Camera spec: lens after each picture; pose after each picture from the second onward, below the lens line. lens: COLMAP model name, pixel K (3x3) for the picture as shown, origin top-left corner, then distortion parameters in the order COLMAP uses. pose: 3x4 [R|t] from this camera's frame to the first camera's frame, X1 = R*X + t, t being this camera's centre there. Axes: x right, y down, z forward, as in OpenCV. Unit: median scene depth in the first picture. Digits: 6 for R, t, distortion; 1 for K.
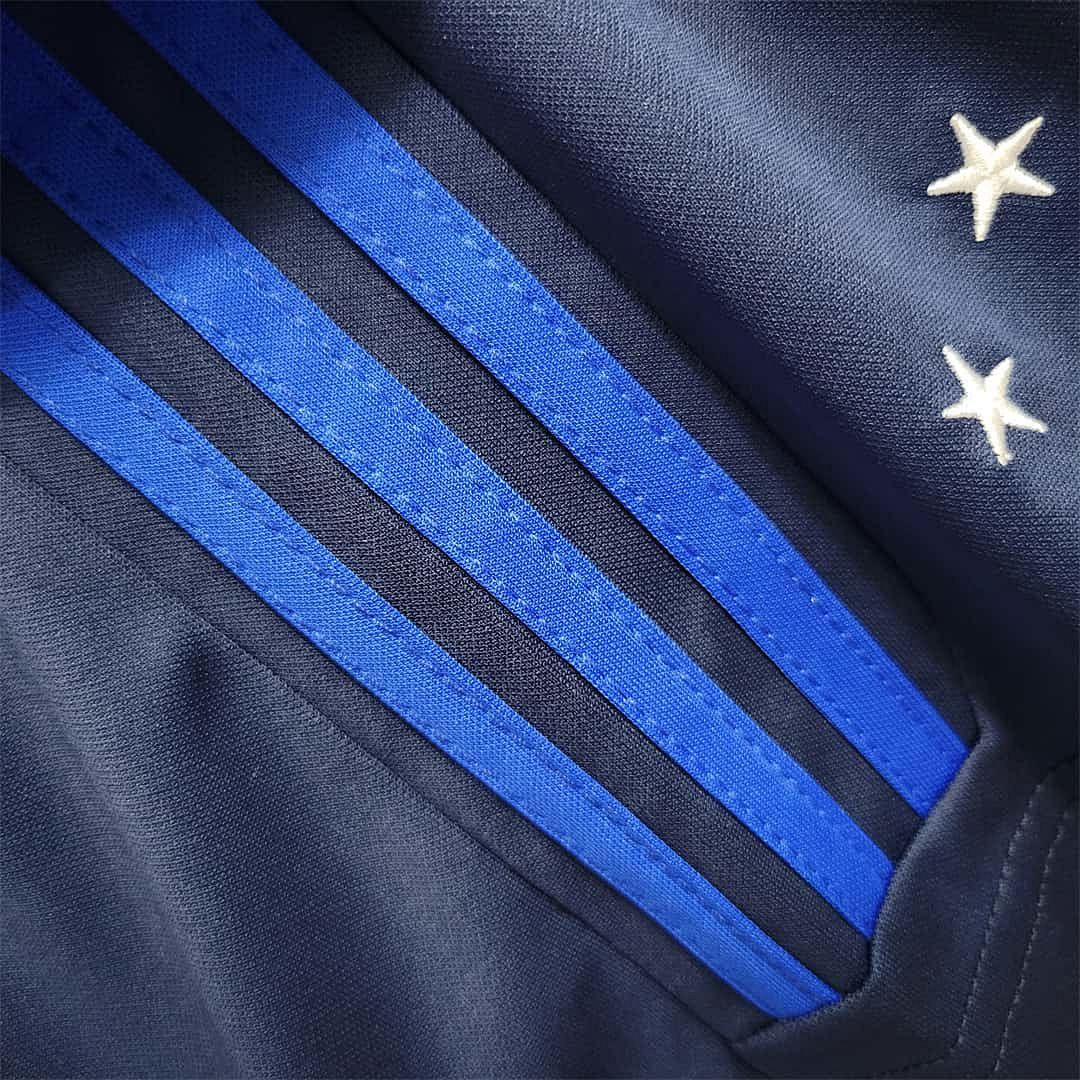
lens RADIAL K [[1229.8, 0, 546.6], [0, 1229.8, 543.9], [0, 0, 1]] dist [-0.027640, 0.000000]
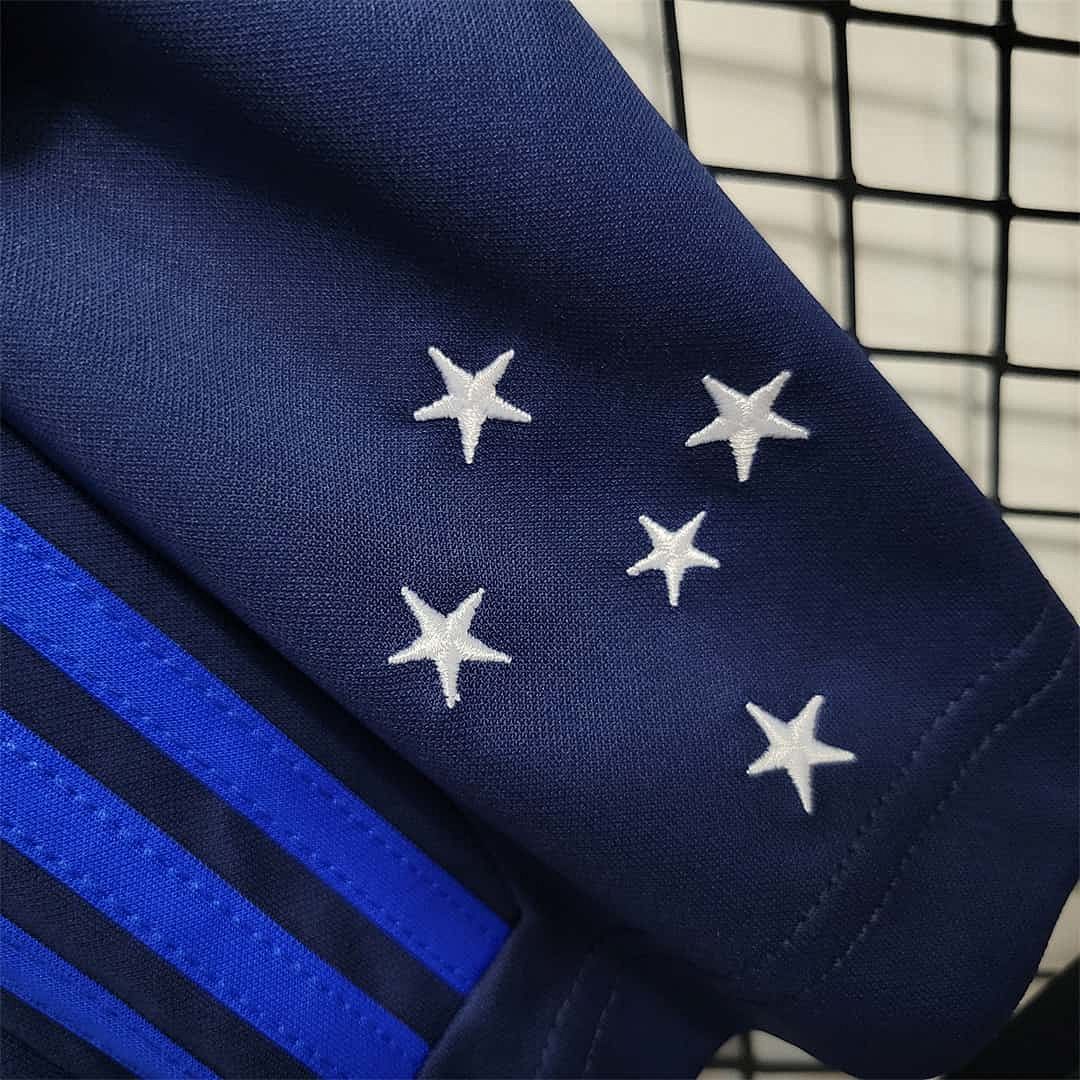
lens RADIAL K [[1229.8, 0, 534.4], [0, 1229.8, 540.1], [0, 0, 1]] dist [-0.027640, 0.000000]
pose [[0.998740, -0.019283, 0.046340, 0.361652], [0.018193, 0.999550, 0.023832, -0.207919], [-0.046778, -0.022959, 0.998641, -0.033355]]
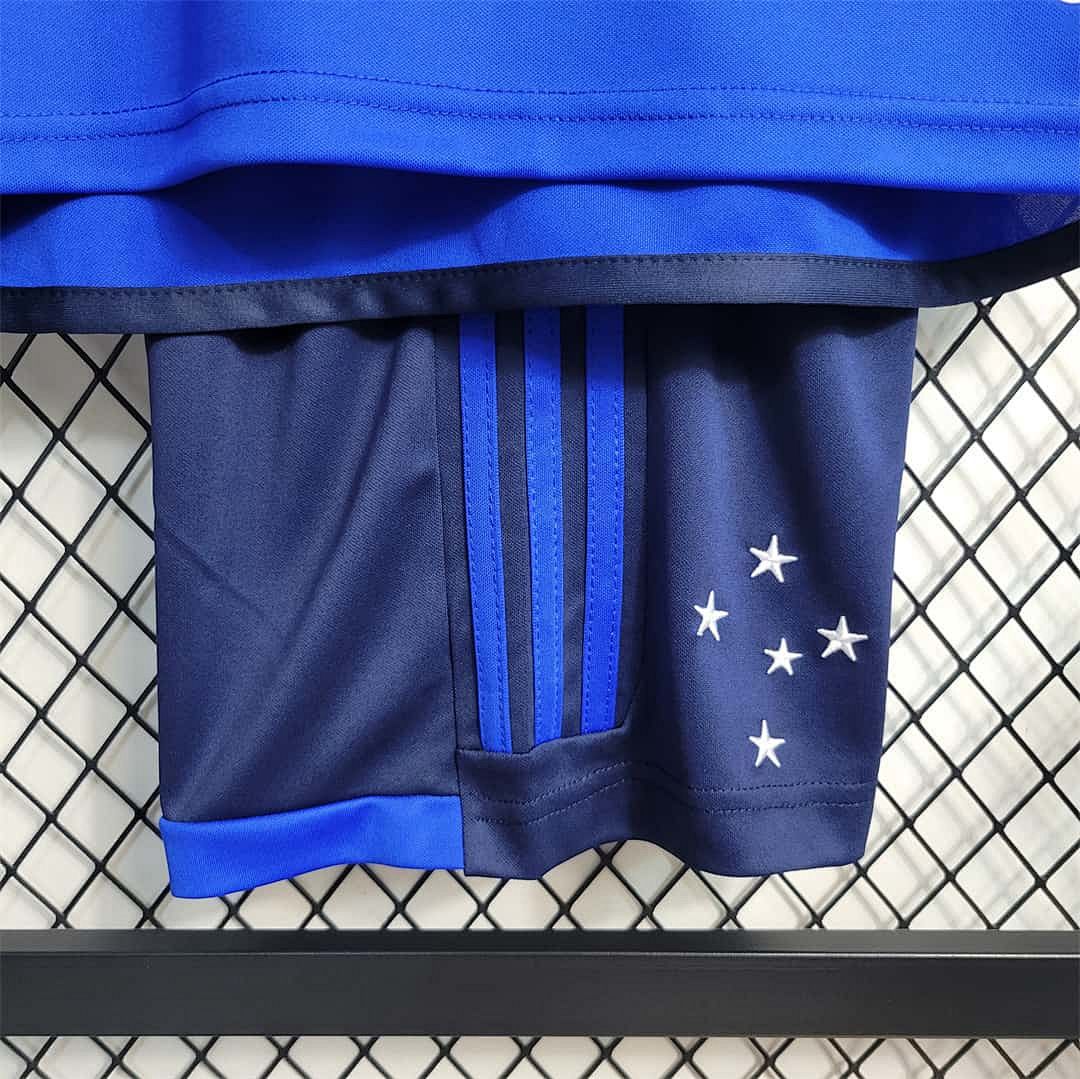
lens RADIAL K [[1229.8, 0, 539.6], [0, 1229.8, 536.7], [0, 0, 1]] dist [-0.027640, 0.000000]
pose [[0.707985, 0.704688, 0.046594, -0.155964], [-0.696877, 0.707790, -0.115737, 0.320648], [-0.114537, 0.049469, 0.992186, -1.594585]]
